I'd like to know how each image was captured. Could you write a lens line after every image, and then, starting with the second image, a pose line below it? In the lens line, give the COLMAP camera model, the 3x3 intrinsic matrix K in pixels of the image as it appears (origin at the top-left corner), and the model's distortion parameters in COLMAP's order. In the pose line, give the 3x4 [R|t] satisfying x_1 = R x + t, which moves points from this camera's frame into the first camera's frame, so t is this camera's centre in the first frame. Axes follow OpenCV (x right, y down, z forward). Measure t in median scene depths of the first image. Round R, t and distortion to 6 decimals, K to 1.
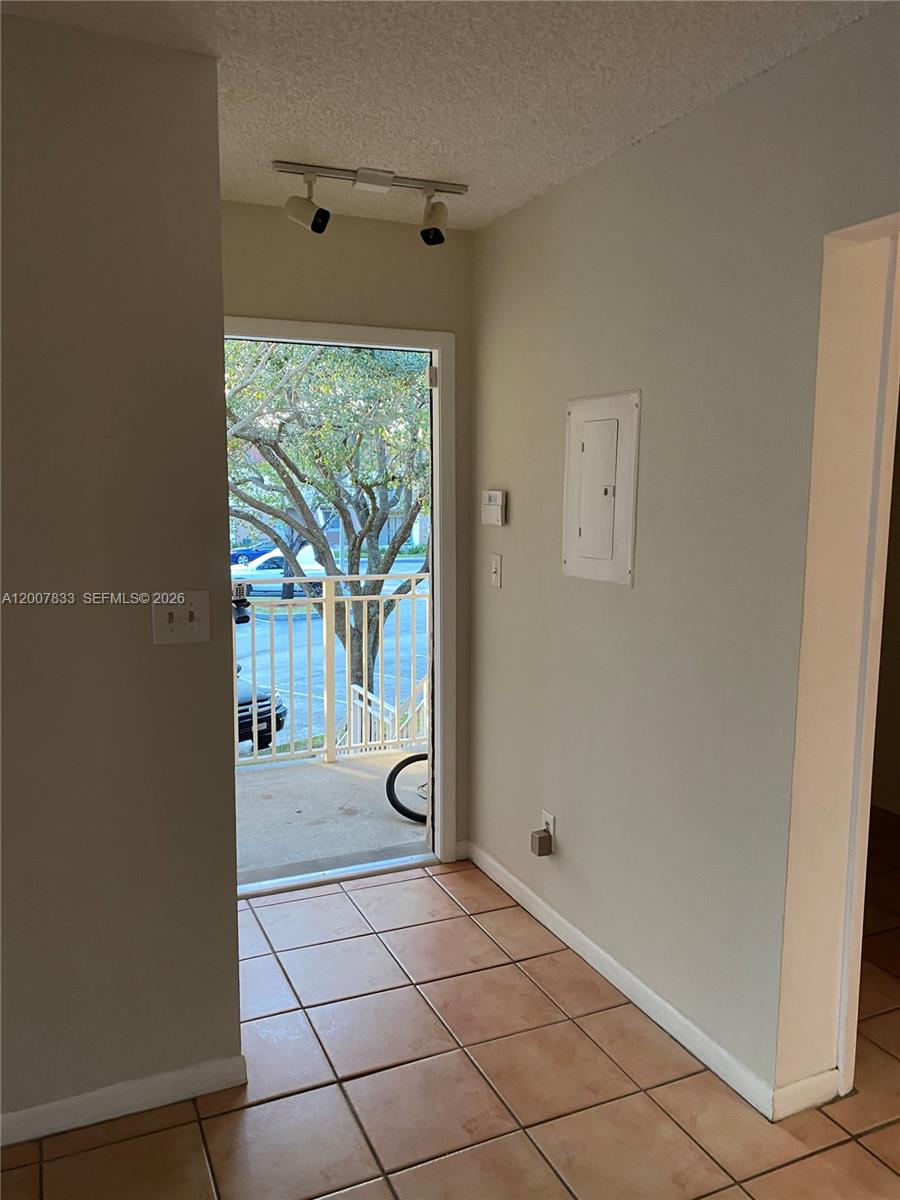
lens RADIAL K [[947.1, 0, 451.5], [0, 947.1, 600.1], [0, 0, 1]] dist [0.065657, -0.048324]
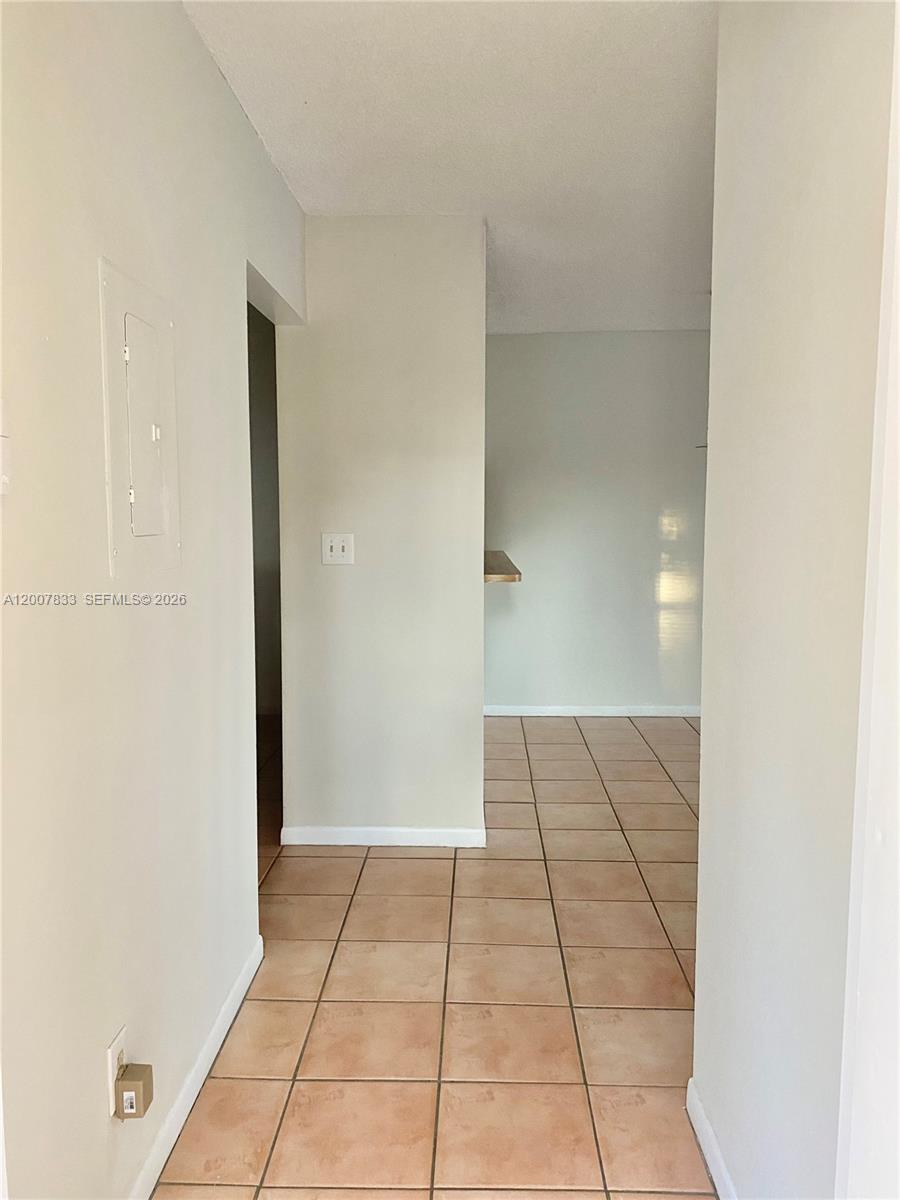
lens RADIAL K [[947.1, 0, 449.9], [0, 947.1, 599.9], [0, 0, 1]] dist [0.065657, -0.048324]
pose [[-0.900128, -0.057574, 0.431804, -0.369275], [0.044911, 0.973681, 0.223446, -0.164693], [-0.433304, 0.220523, -0.873852, 1.746877]]
